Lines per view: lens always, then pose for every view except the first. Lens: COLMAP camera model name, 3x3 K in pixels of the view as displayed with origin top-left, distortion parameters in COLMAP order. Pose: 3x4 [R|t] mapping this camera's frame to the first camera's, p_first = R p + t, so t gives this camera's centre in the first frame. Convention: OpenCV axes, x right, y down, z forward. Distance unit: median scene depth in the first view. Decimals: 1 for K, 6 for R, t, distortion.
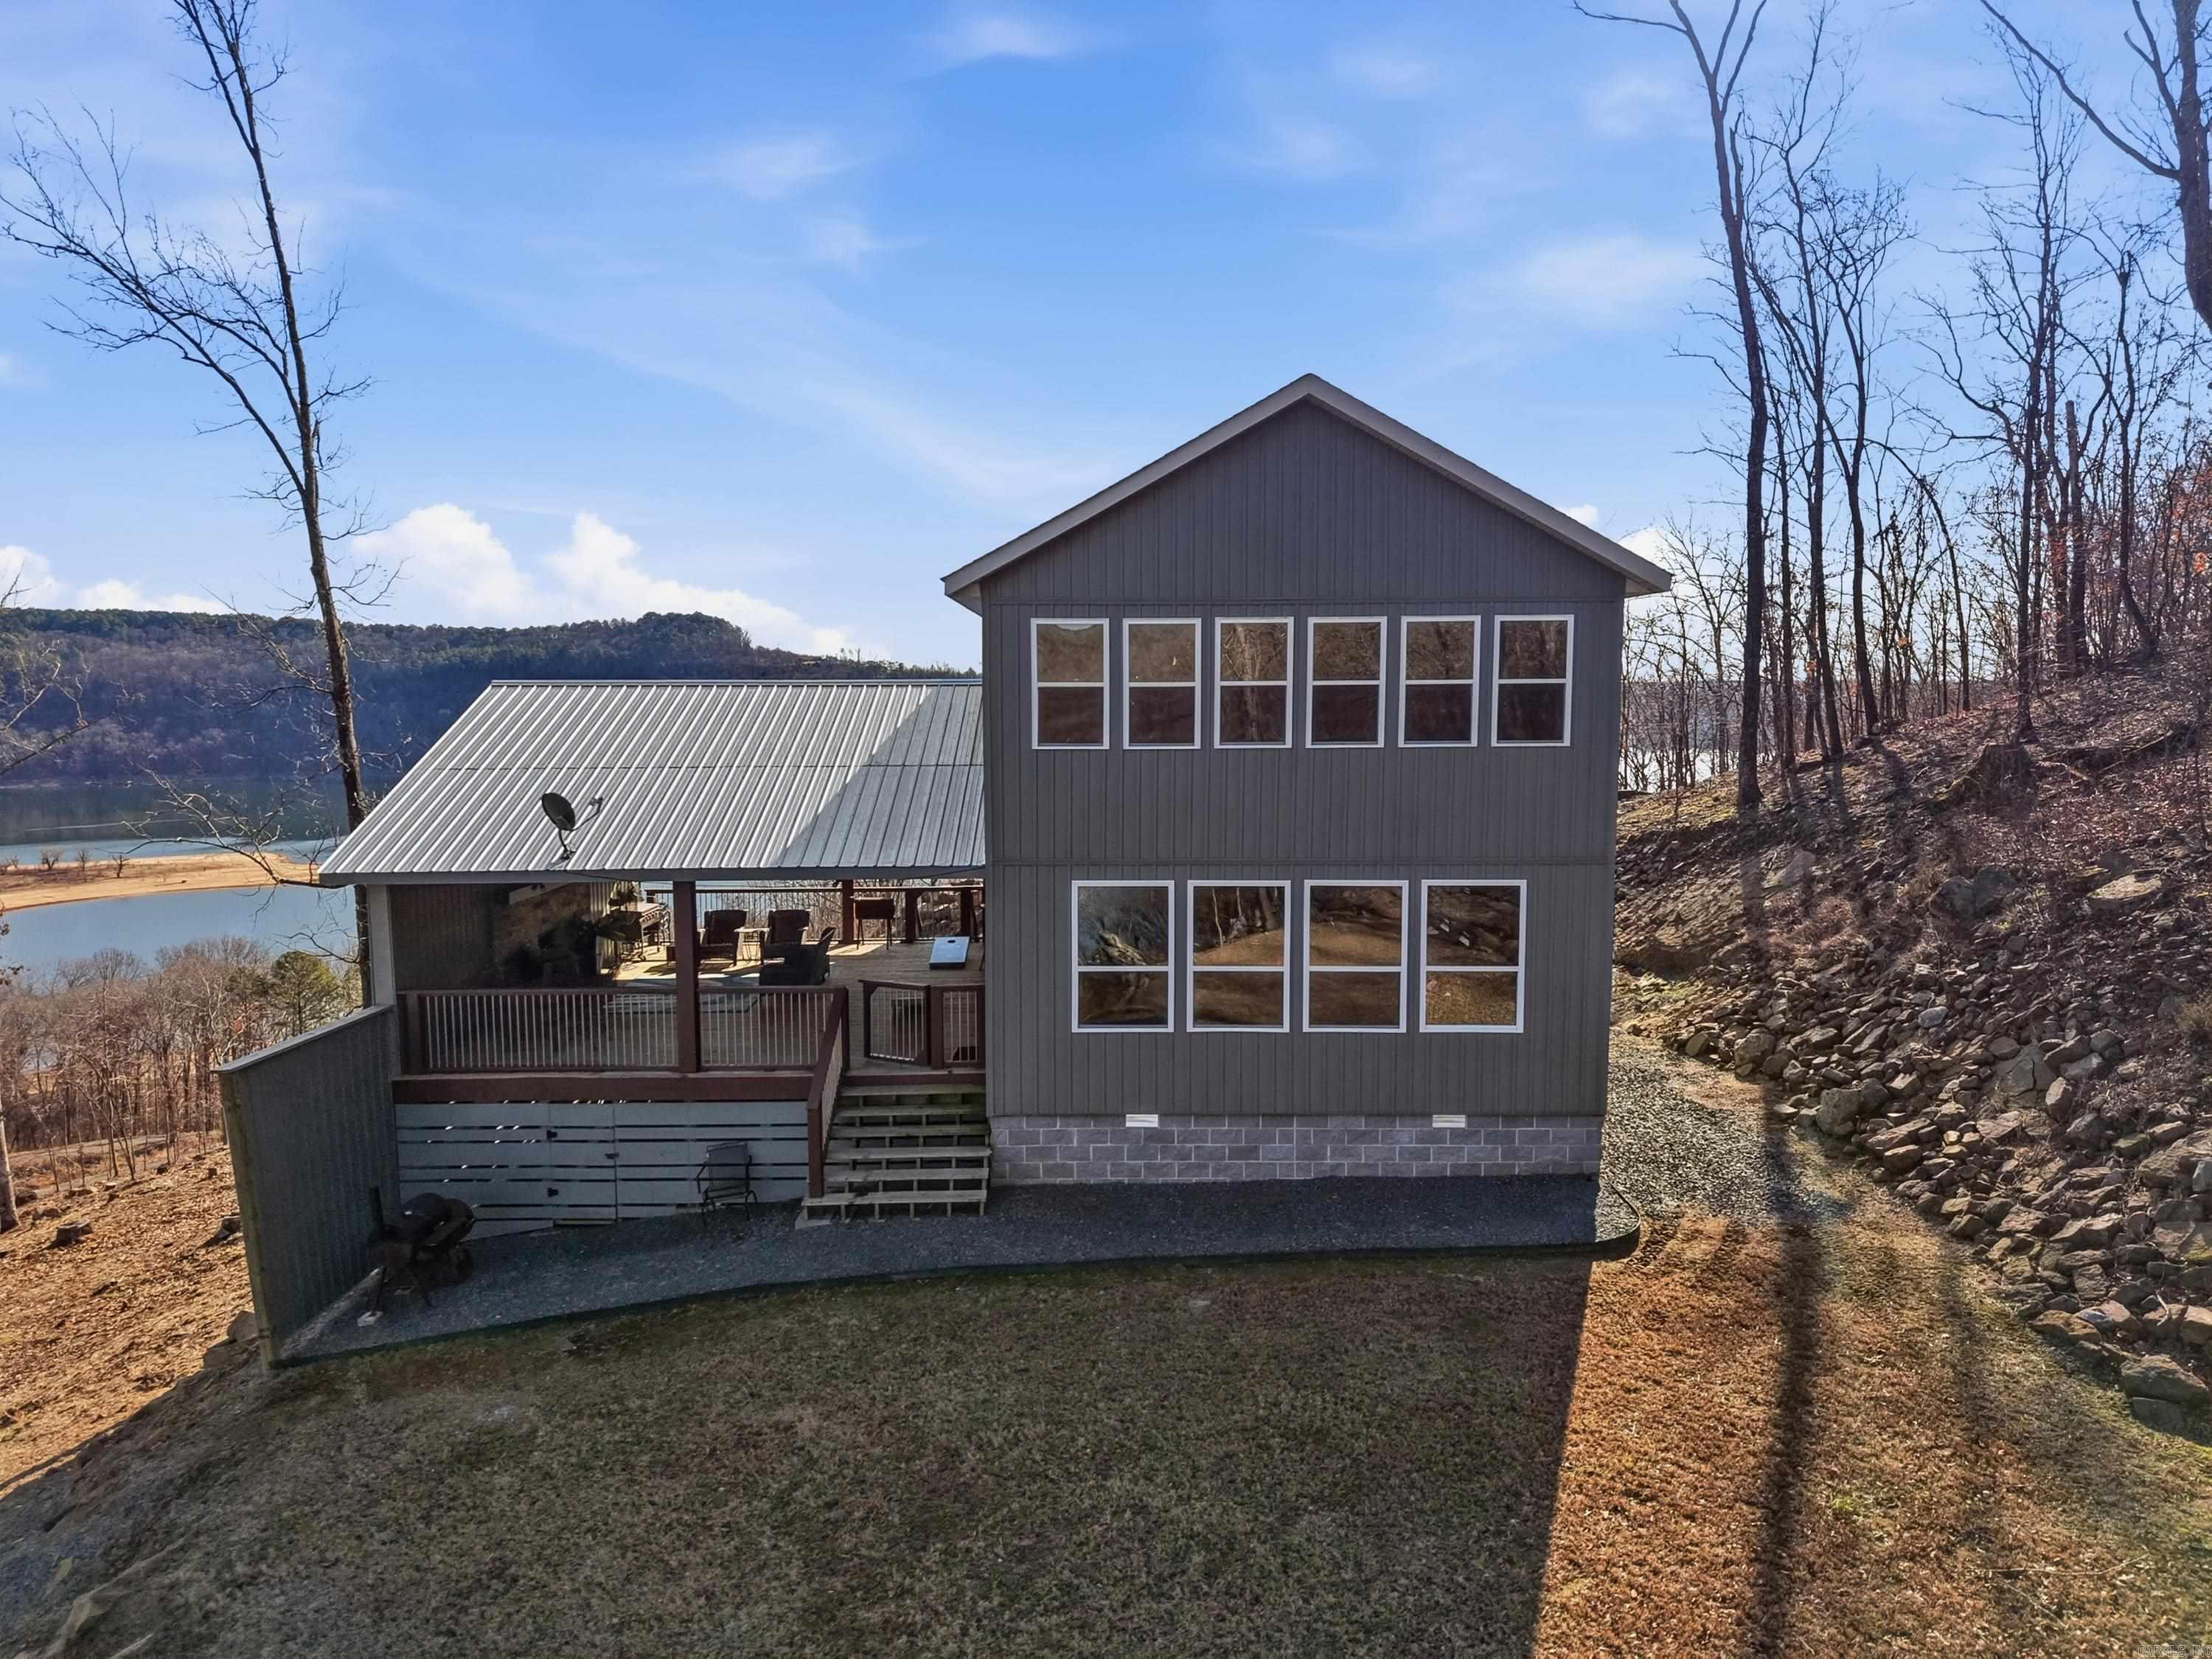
lens RADIAL K [[1477.9, 0, 1107.6], [0, 1477.9, 846.0], [0, 0, 1]] dist [0.010473, 0.001914]
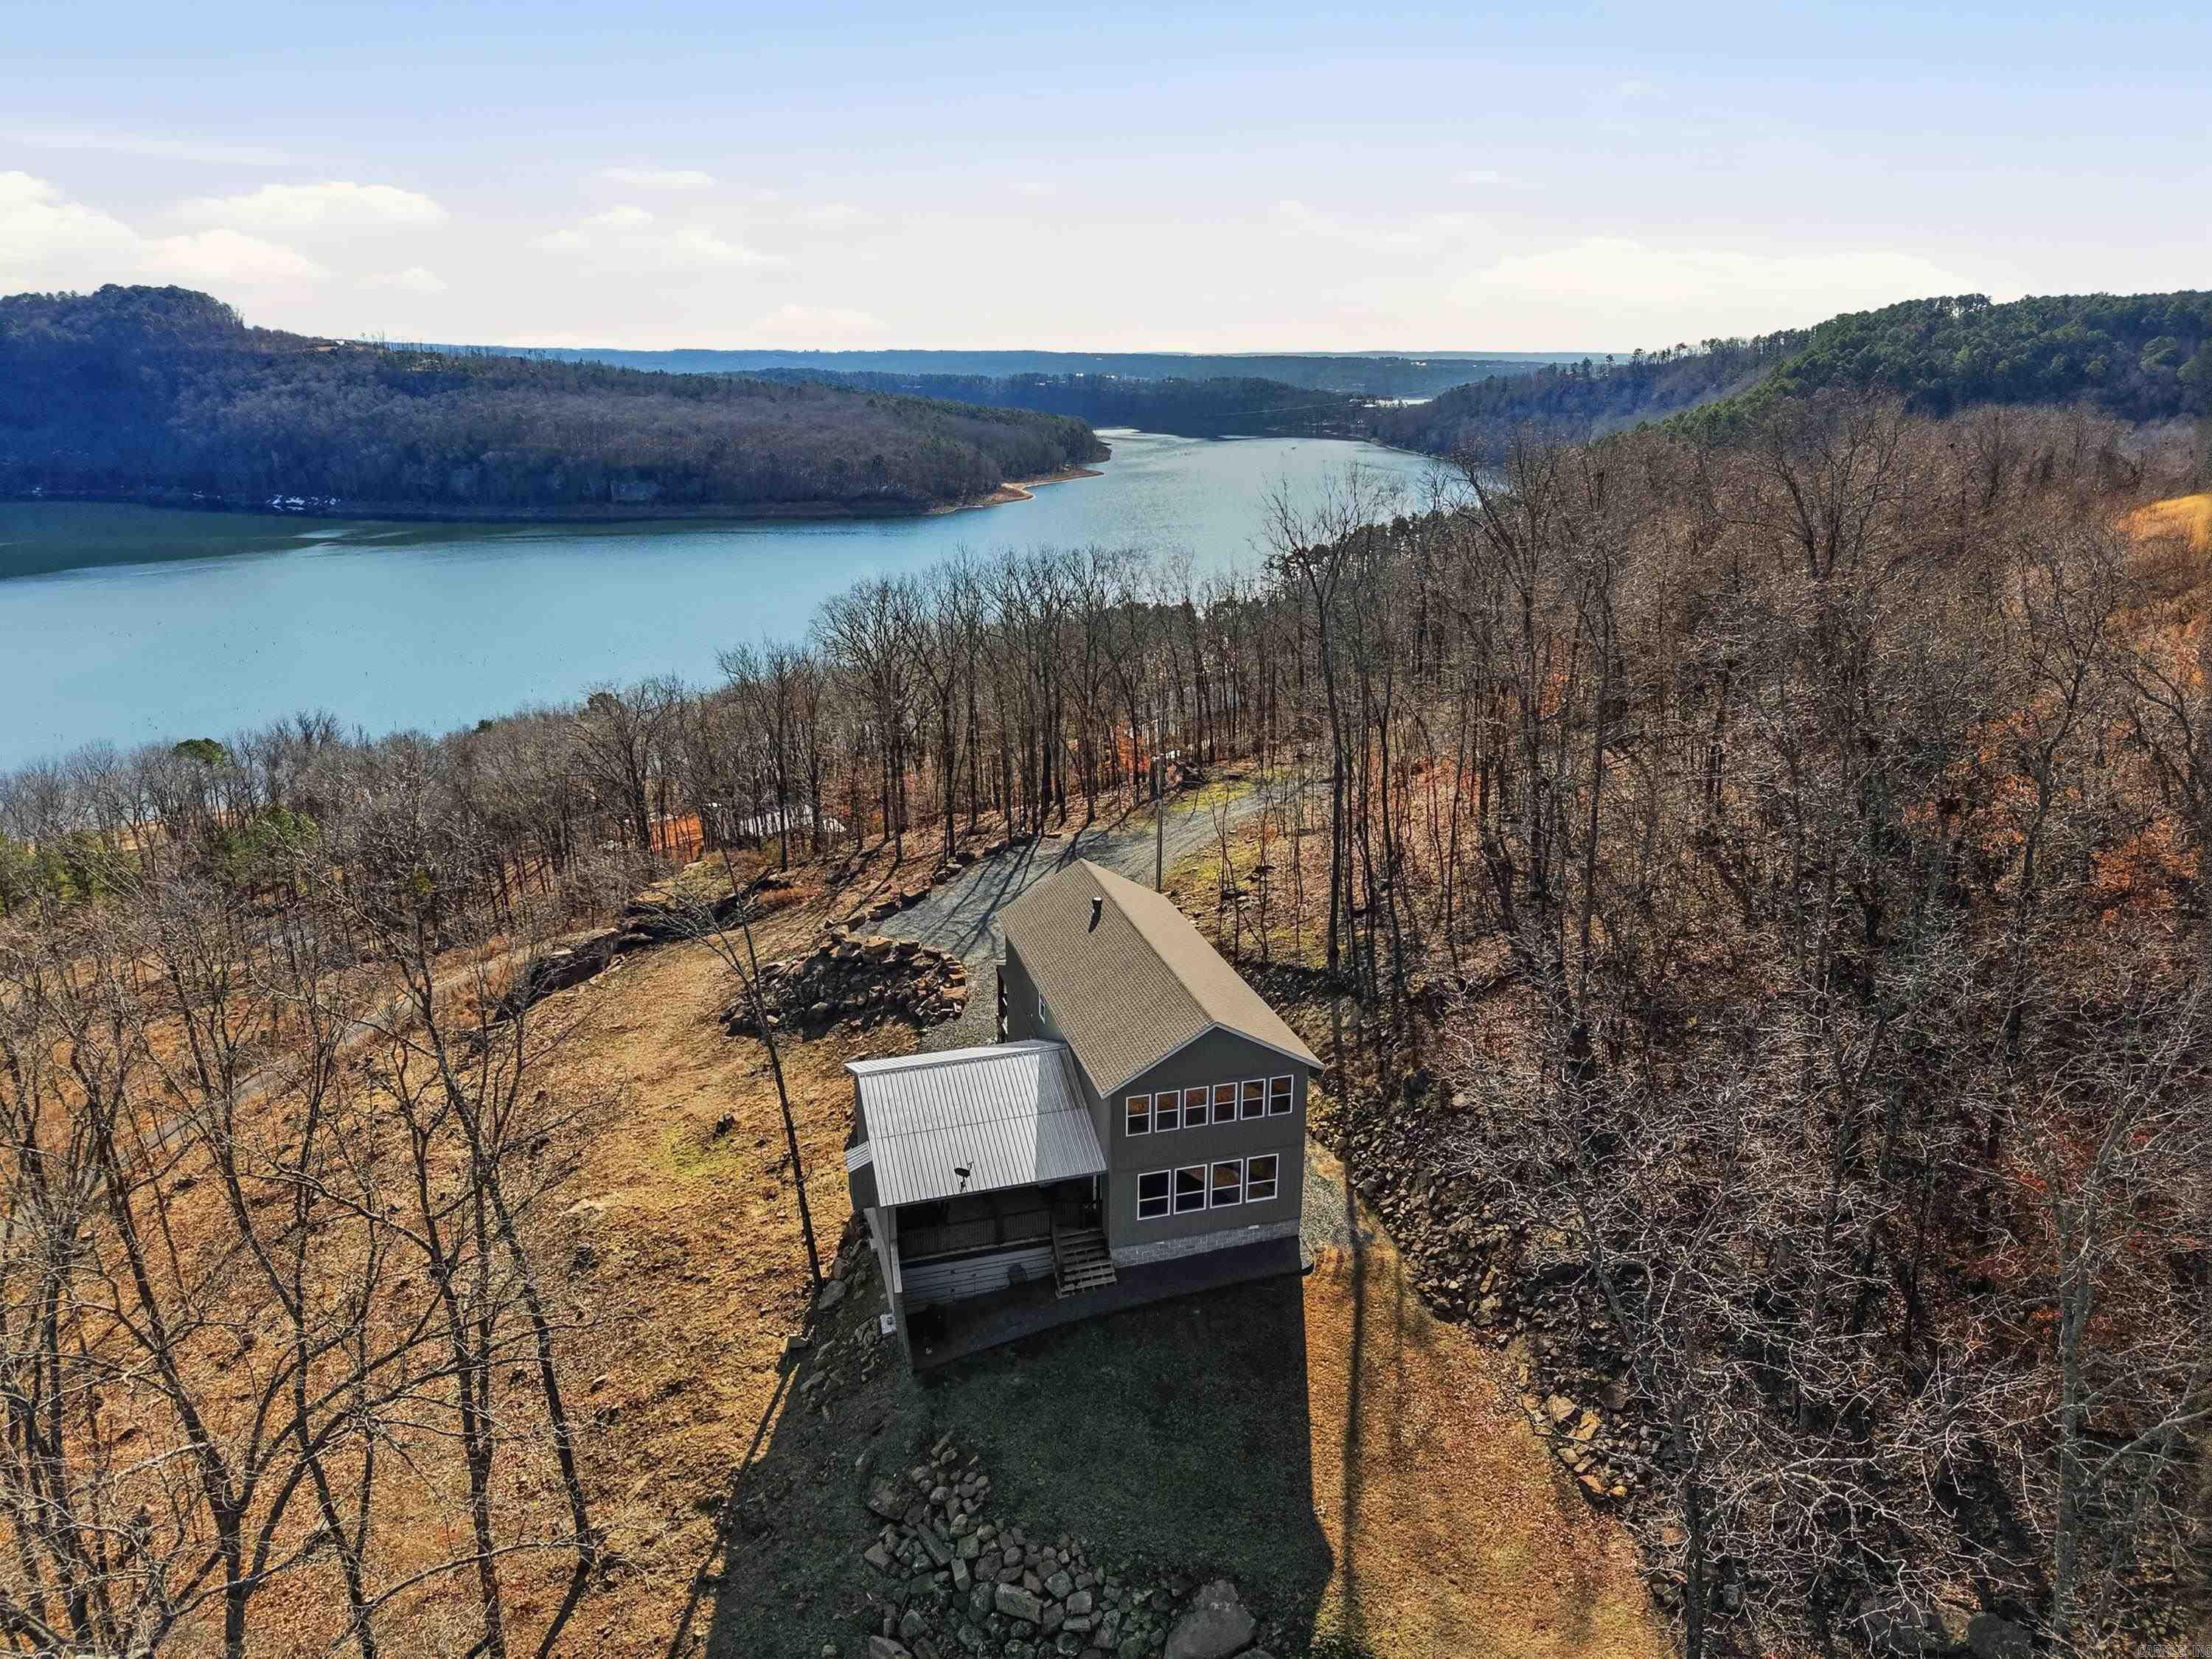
lens RADIAL K [[1477.9, 0, 1099.3], [0, 1477.9, 819.6], [0, 0, 1]] dist [0.010473, 0.001914]
pose [[0.961294, -0.075390, 0.265010, -0.844732], [0.021104, 0.979158, 0.201999, -1.296111], [-0.274715, -0.188588, 0.942850, -1.678964]]
